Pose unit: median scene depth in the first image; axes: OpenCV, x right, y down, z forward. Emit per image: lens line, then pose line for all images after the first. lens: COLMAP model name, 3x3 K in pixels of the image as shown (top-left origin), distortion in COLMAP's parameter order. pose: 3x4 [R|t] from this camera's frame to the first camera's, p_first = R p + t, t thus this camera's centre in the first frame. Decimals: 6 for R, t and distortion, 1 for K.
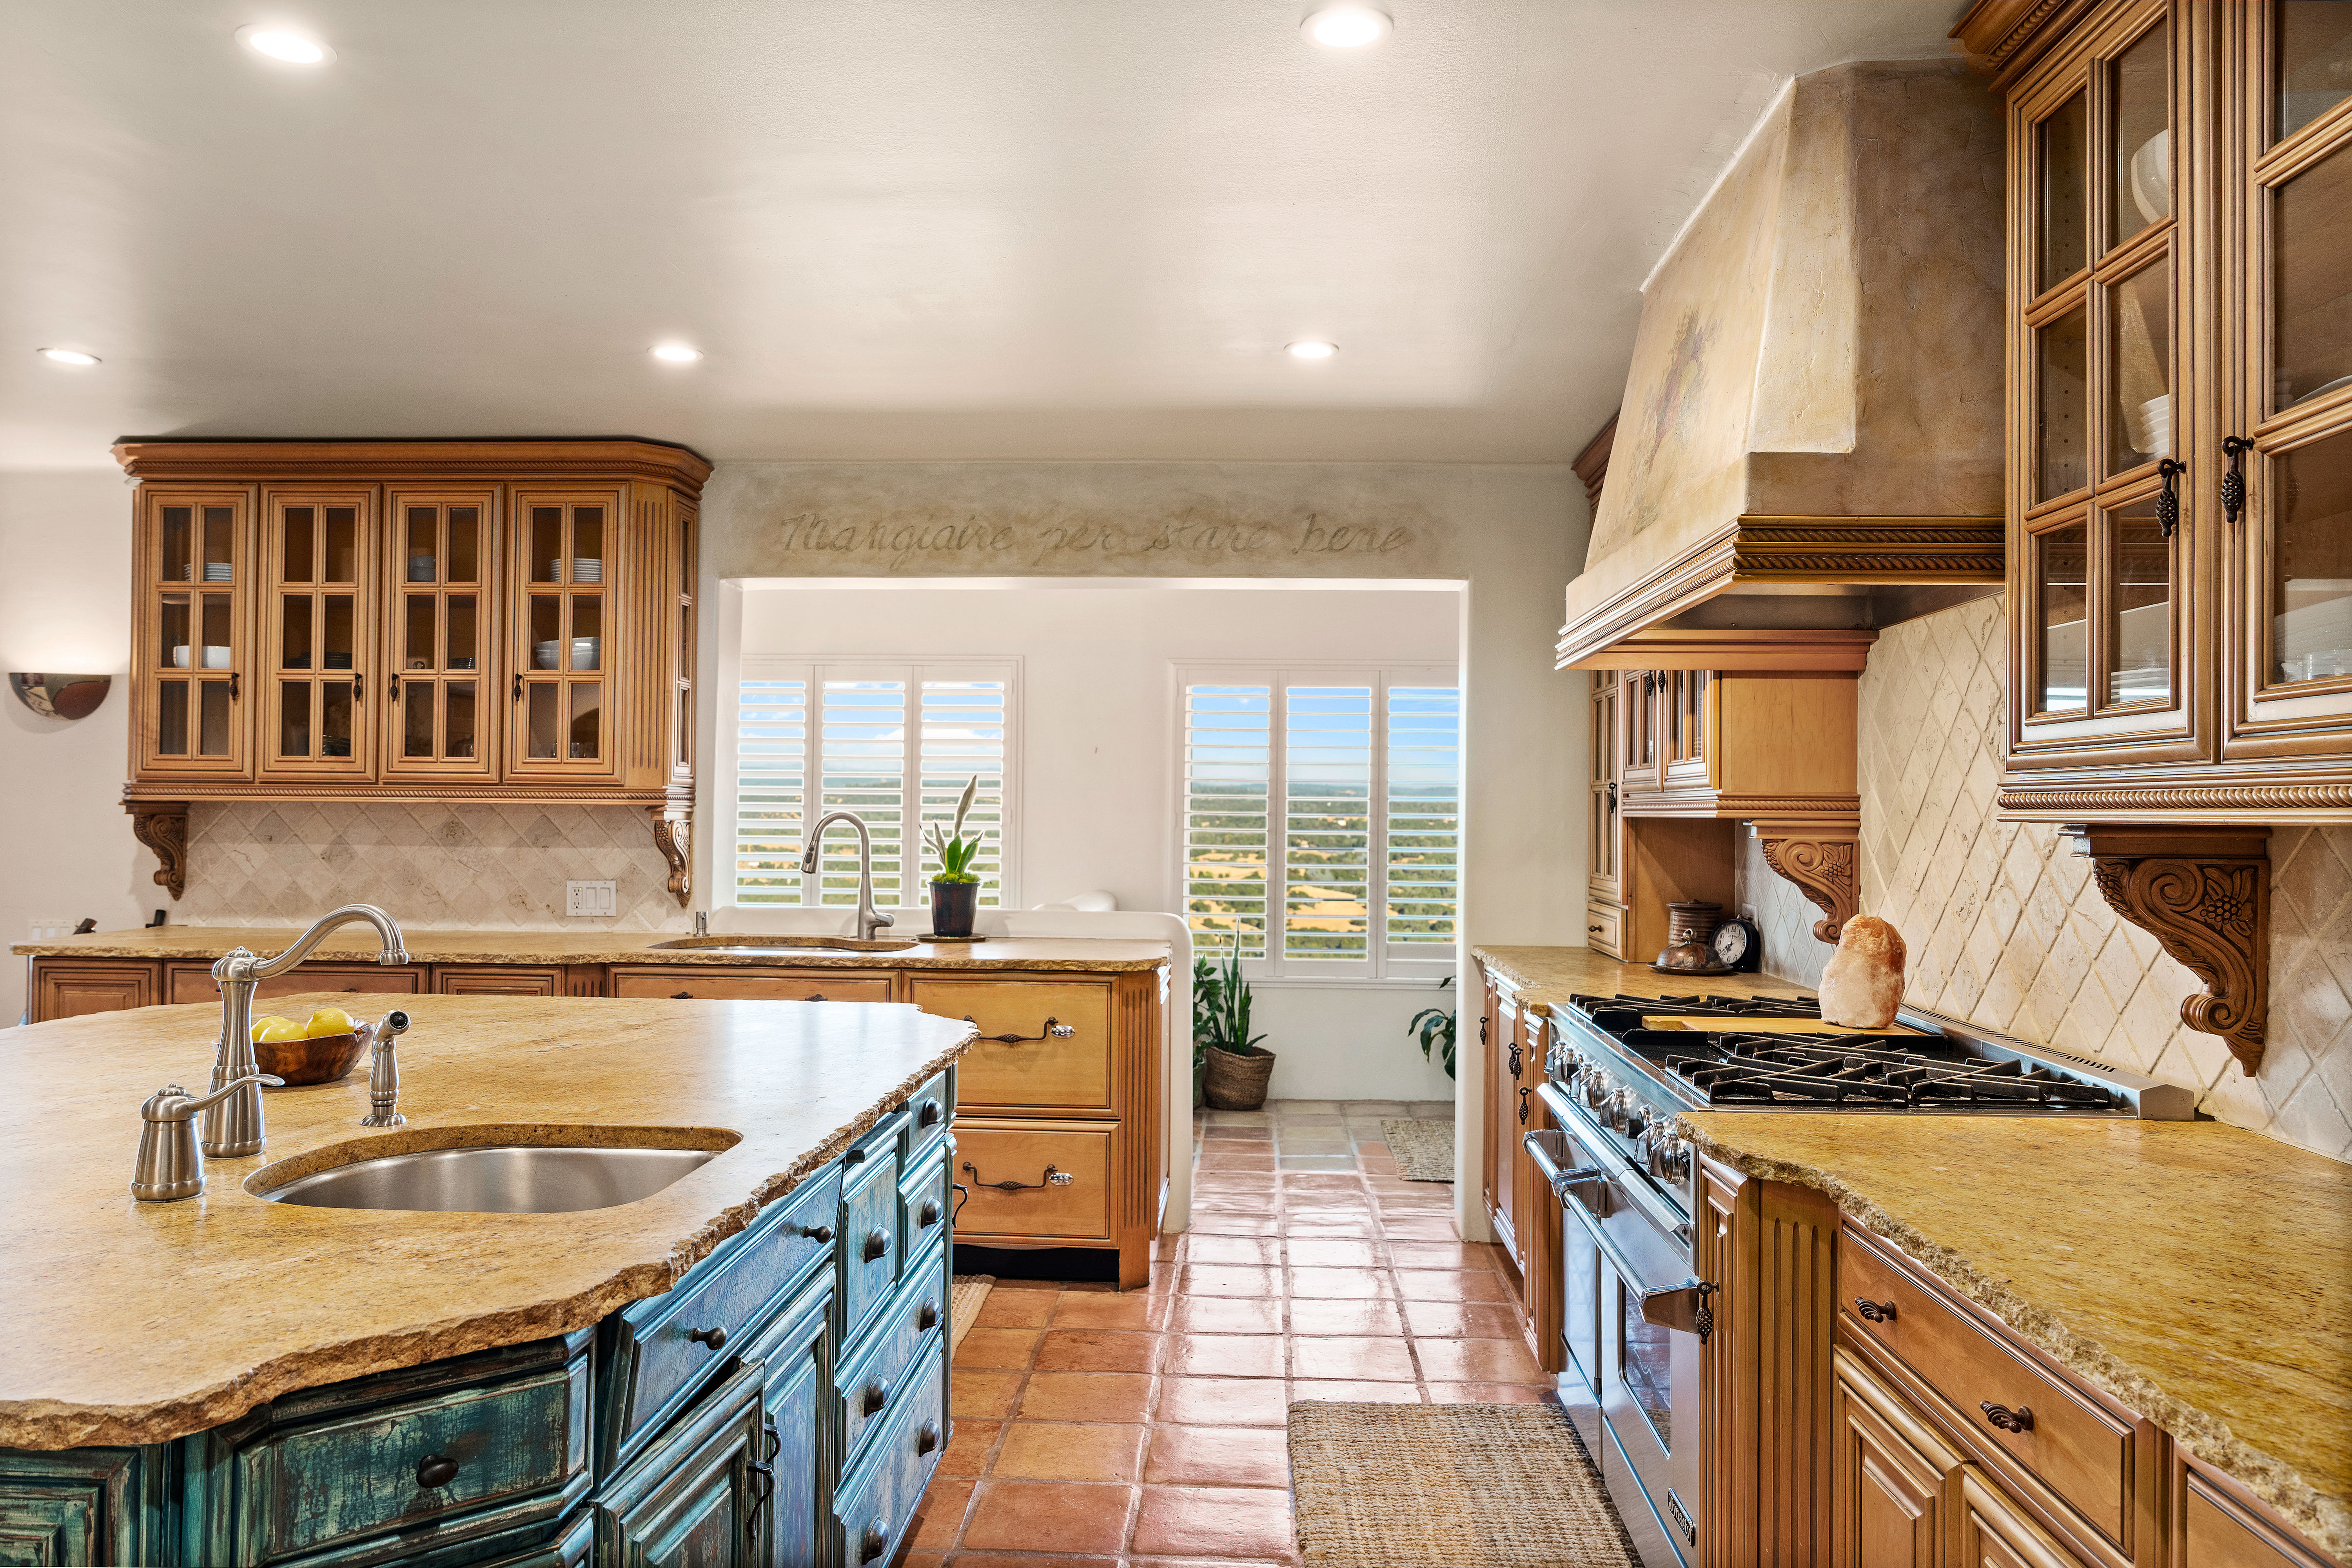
lens RADIAL K [[1605.6, 0, 1176.0], [0, 1605.6, 784.0], [0, 0, 1]] dist [-0.003743, 0.002292]
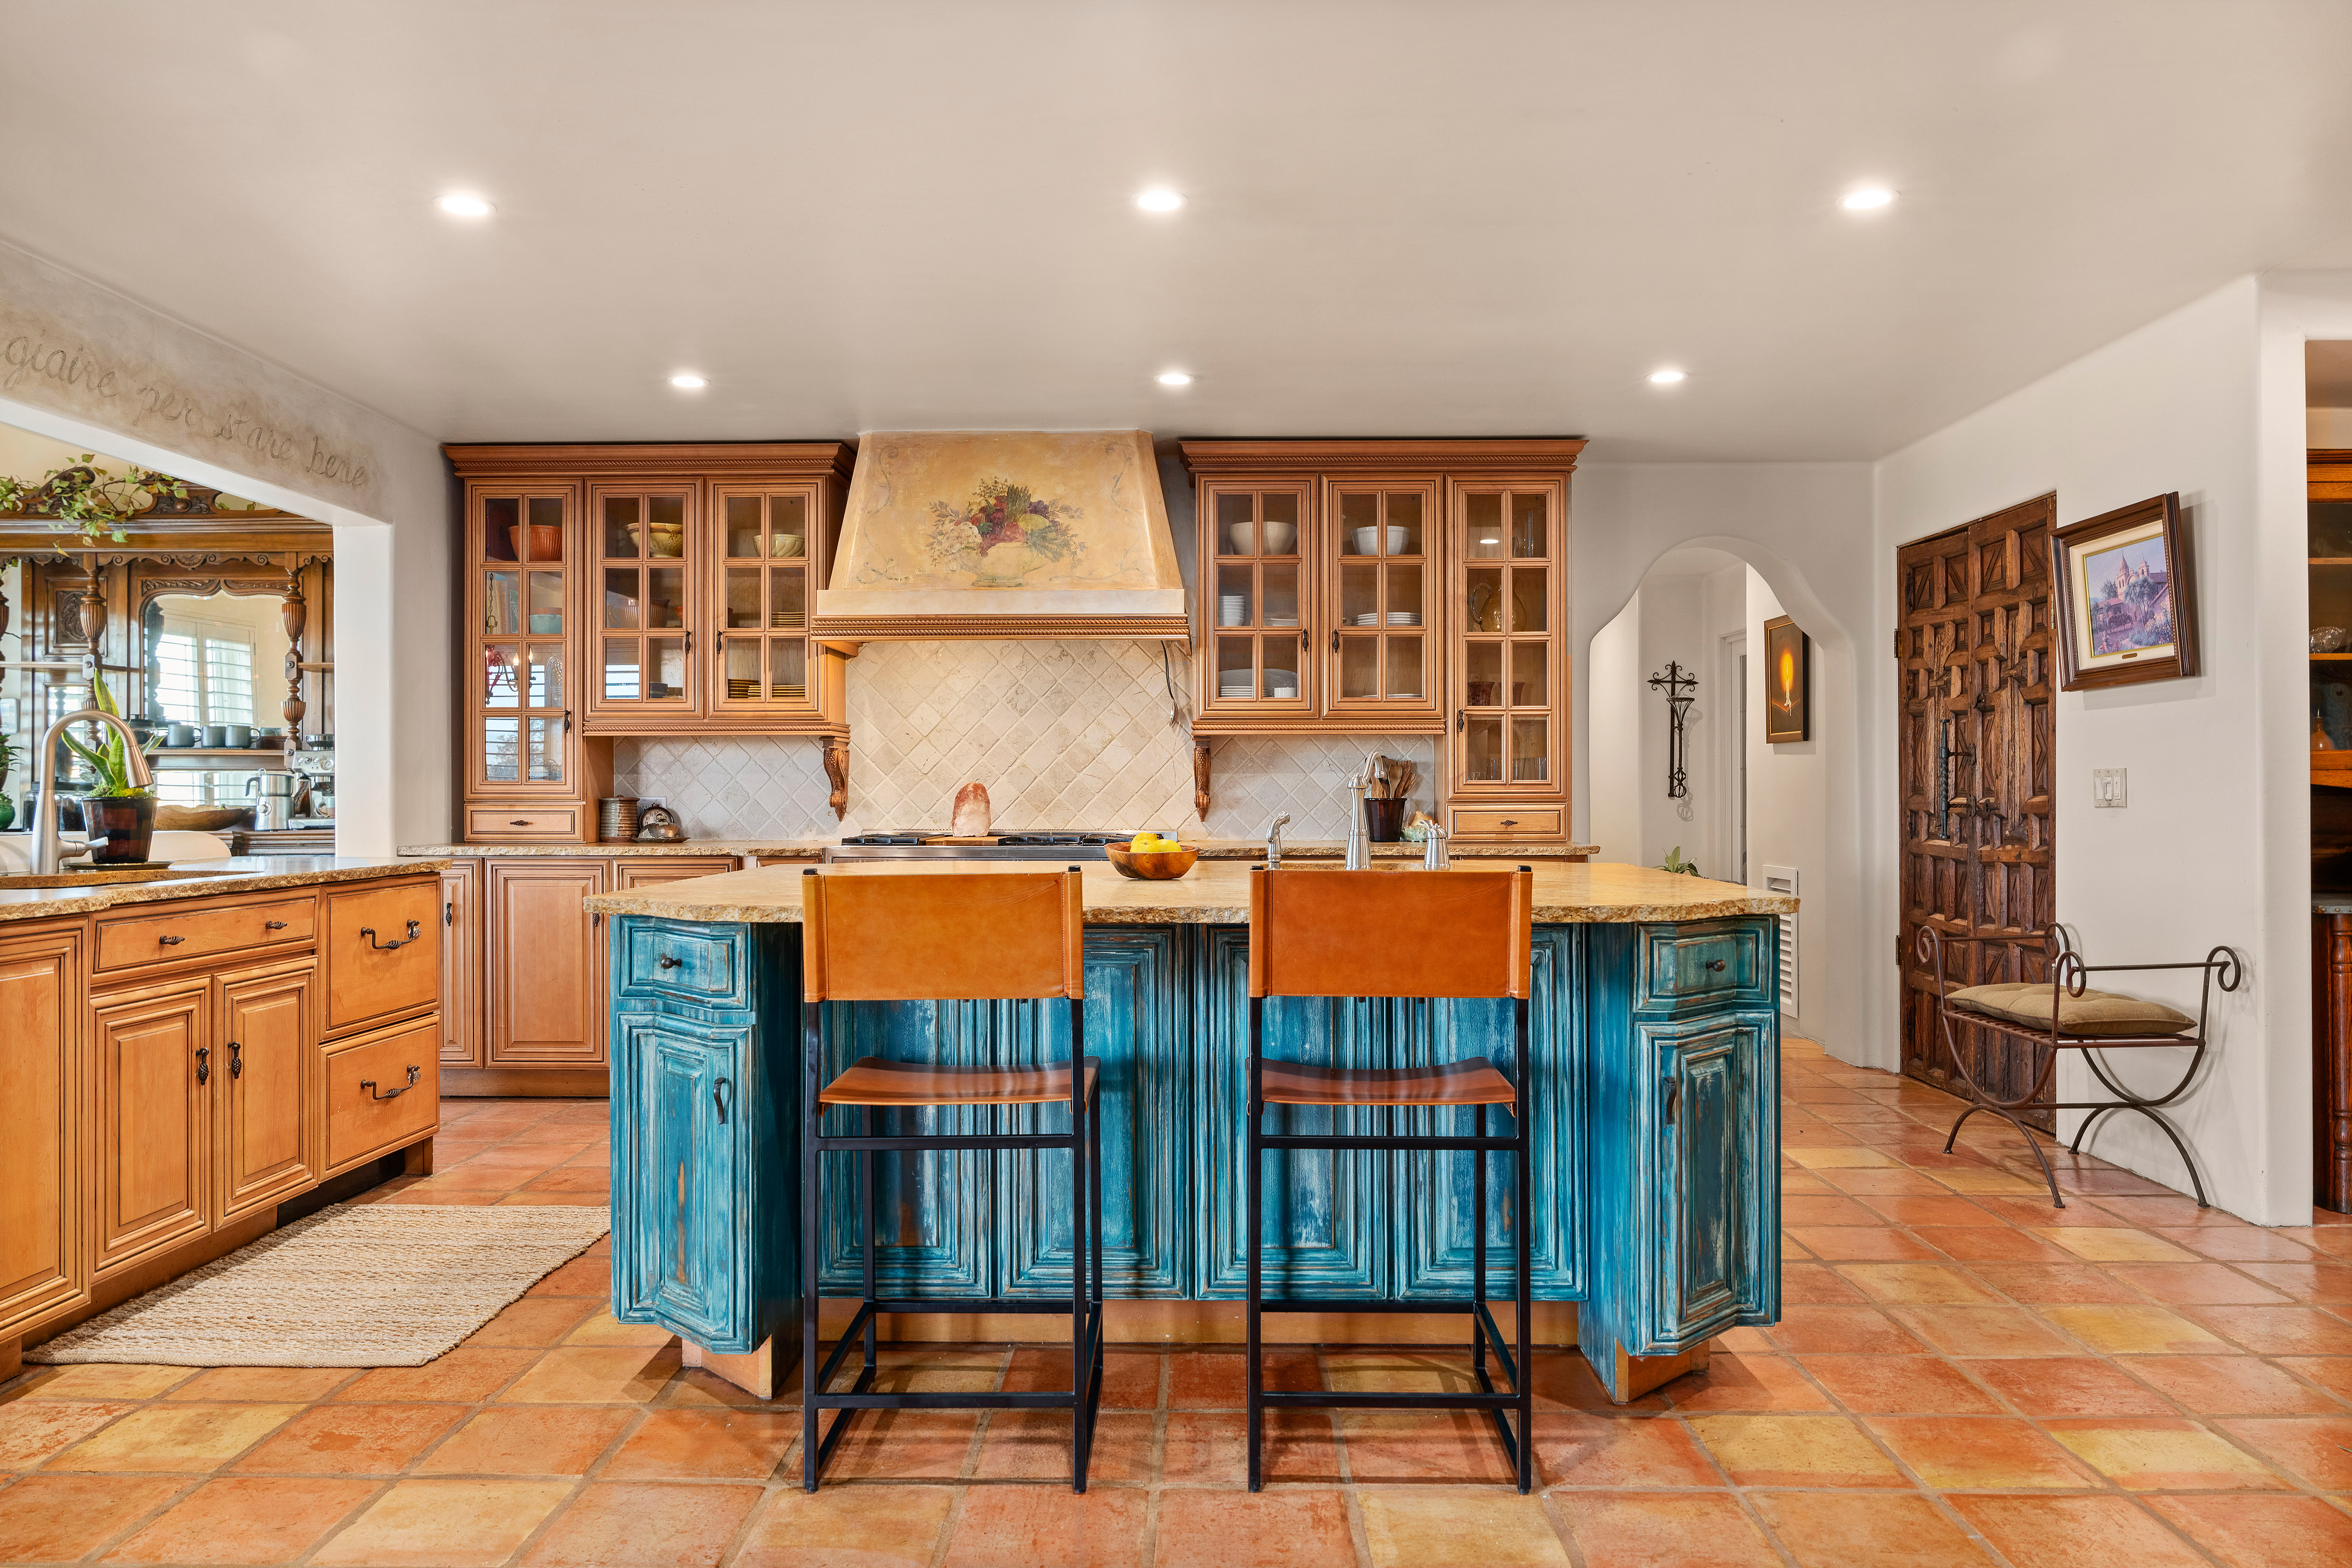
lens RADIAL K [[1605.6, 0, 1176.0], [0, 1605.6, 784.0], [0, 0, 1]] dist [-0.003743, 0.002292]
pose [[-0.030938, -0.005120, 0.999508, -0.955508], [-0.014591, 0.999883, 0.004670, 0.041265], [-0.999415, -0.014439, -0.031009, 0.476616]]
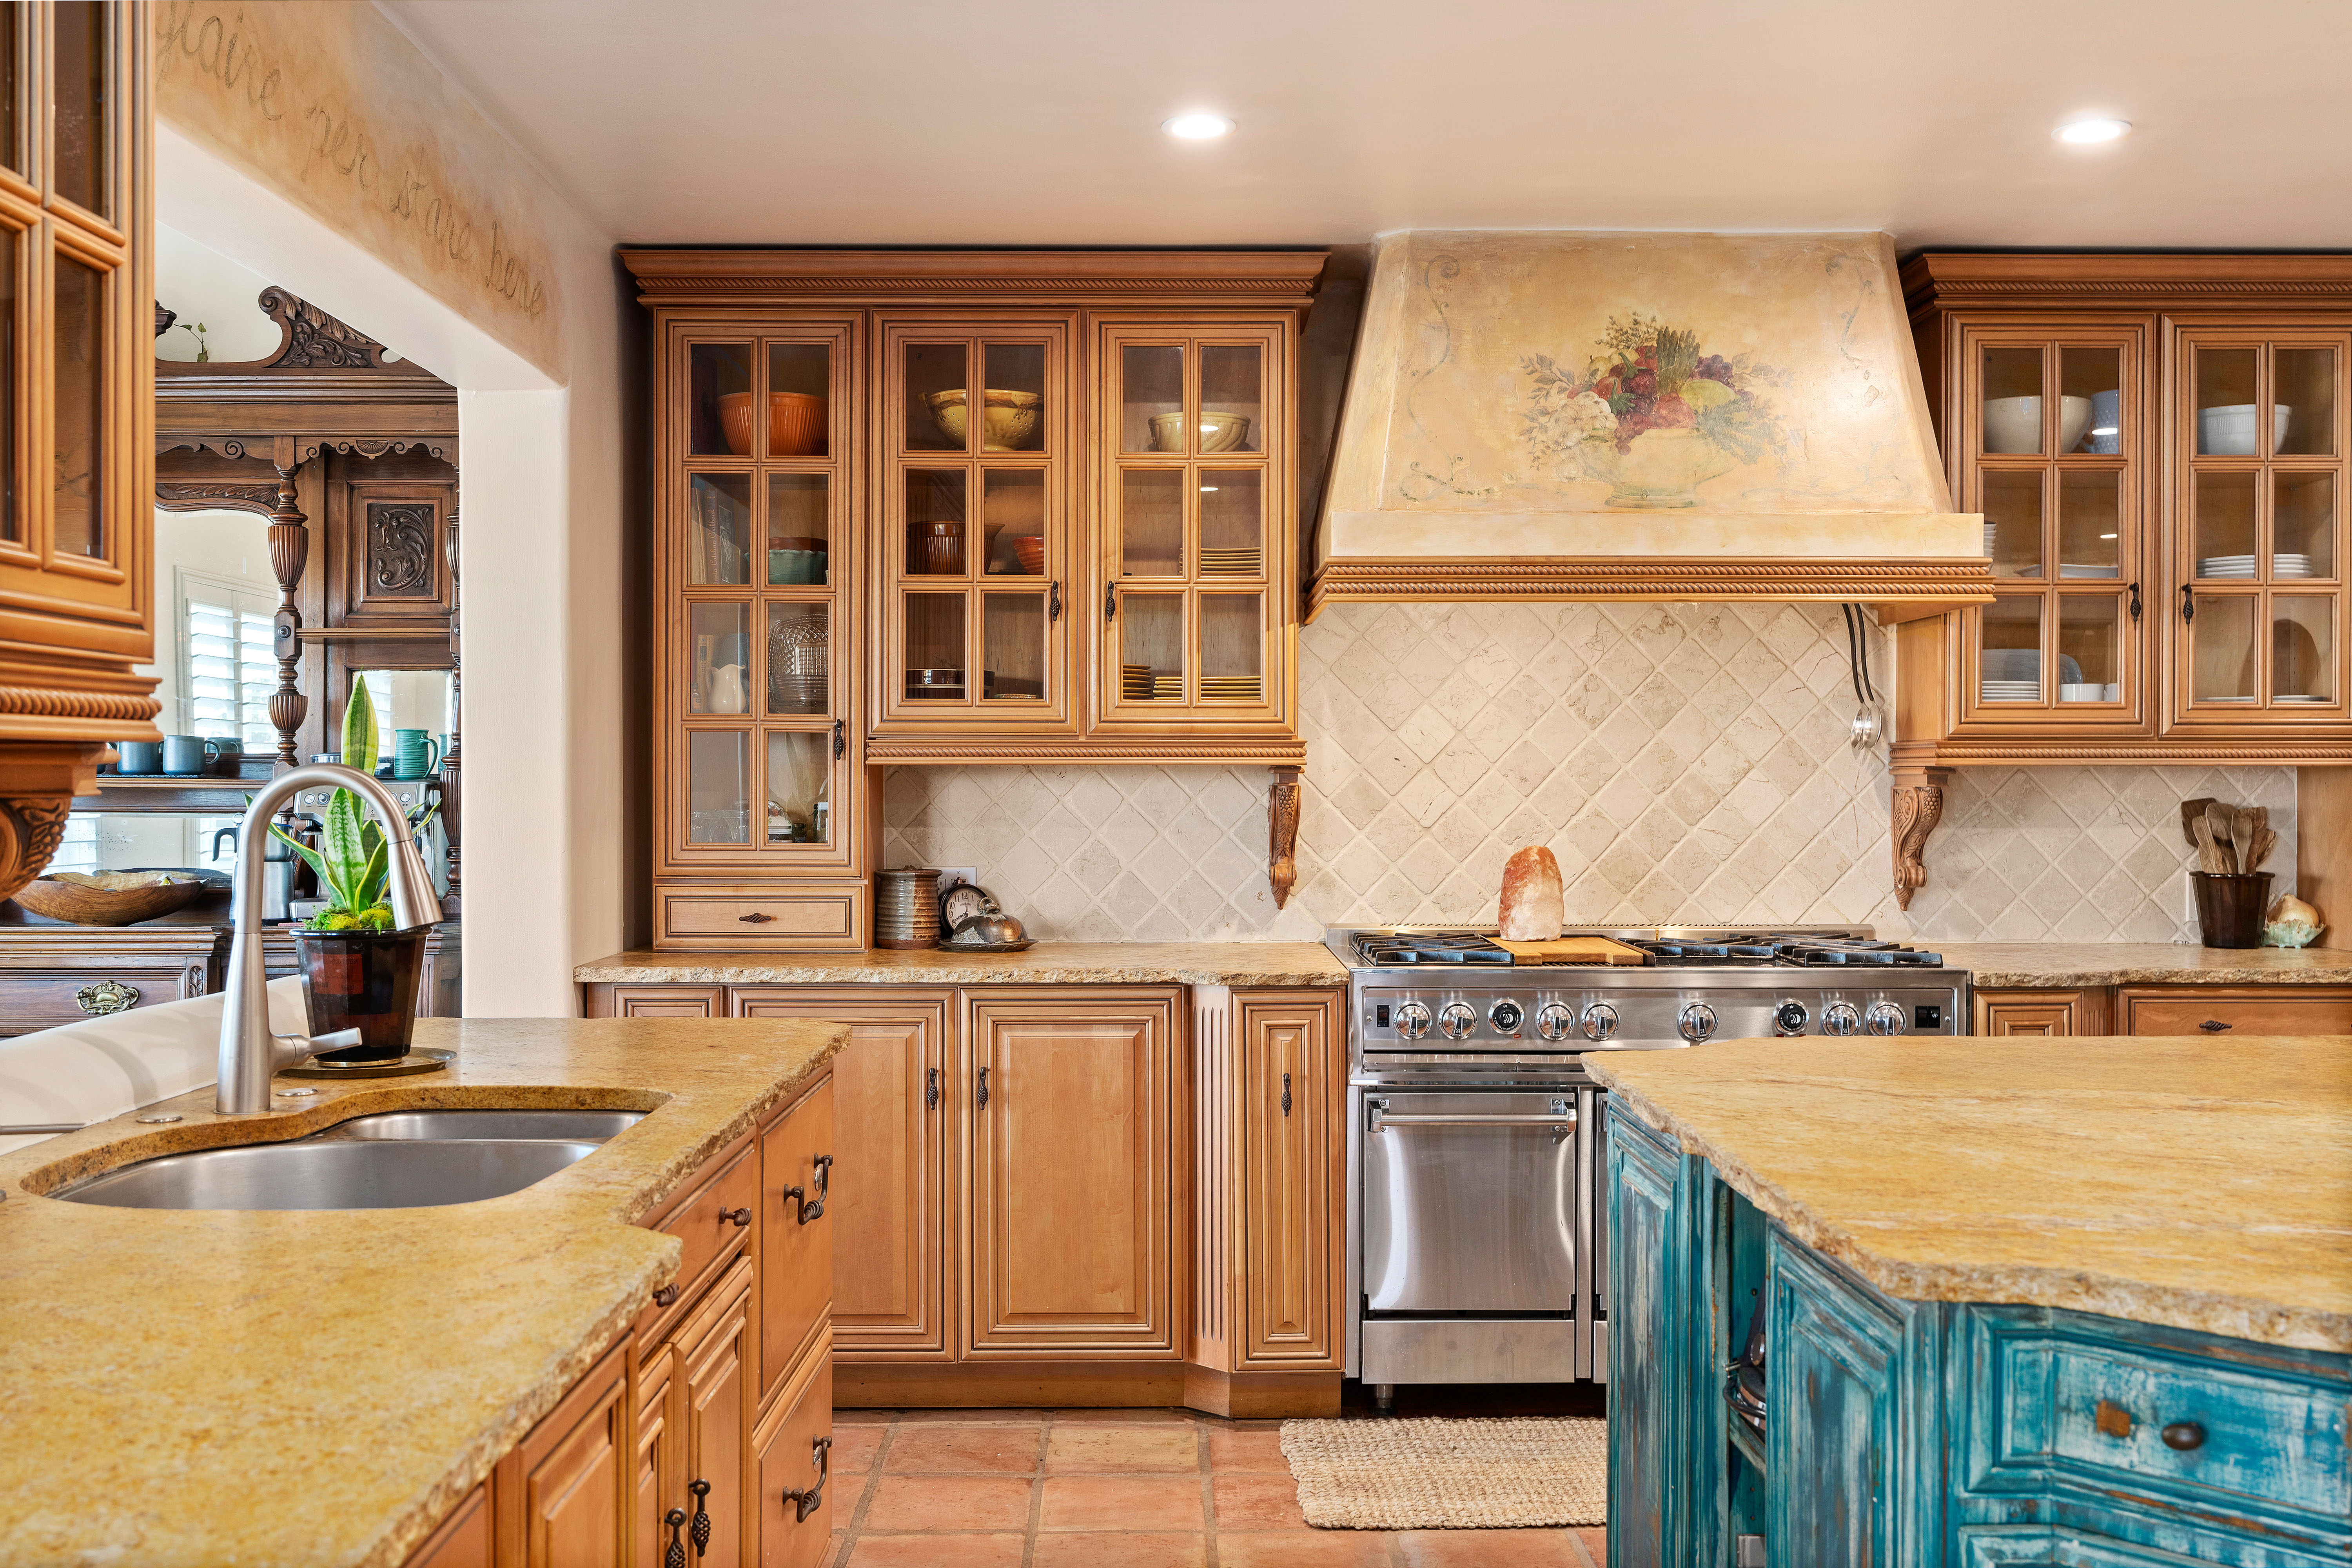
lens RADIAL K [[2224.0, 0, 1176.0], [0, 2224.0, 784.0], [0, 0, 1]] dist [0.009018, -0.003447]
pose [[-0.065003, -0.012740, 0.997804, -0.696052], [-0.017011, 0.999787, 0.011658, 0.012767], [-0.997740, -0.016216, -0.065206, 0.809133]]
